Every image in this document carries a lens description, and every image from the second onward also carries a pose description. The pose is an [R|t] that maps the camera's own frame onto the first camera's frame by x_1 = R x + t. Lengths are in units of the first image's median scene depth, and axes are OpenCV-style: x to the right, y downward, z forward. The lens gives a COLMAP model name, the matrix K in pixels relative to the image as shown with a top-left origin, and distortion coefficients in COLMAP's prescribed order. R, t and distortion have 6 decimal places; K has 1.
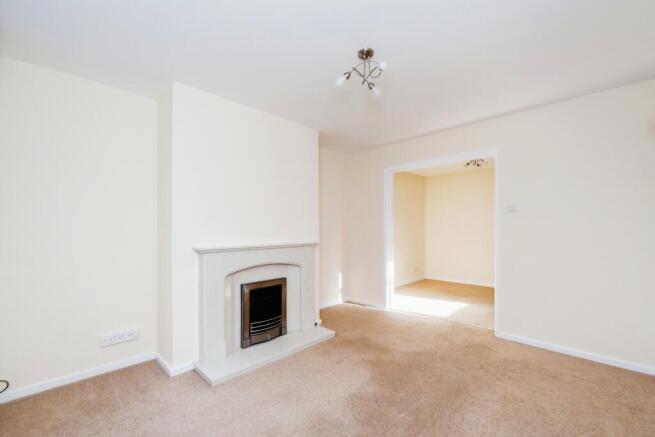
lens RADIAL K [[286.1, 0, 328.8], [0, 286.1, 226.0], [0, 0, 1]] dist [-0.000223, -0.000029]
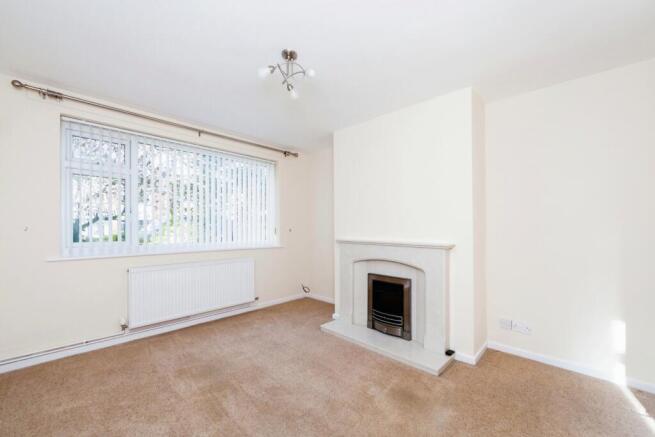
lens RADIAL K [[264.9, 0, 327.5], [0, 264.9, 218.5], [0, 0, 1]] dist [-0.000538, 0.000144]
pose [[0.003874, -0.020027, -0.999792, 0.759024], [0.002923, 0.999795, -0.020016, 0.000757], [0.999988, -0.002844, 0.003932, 0.788537]]
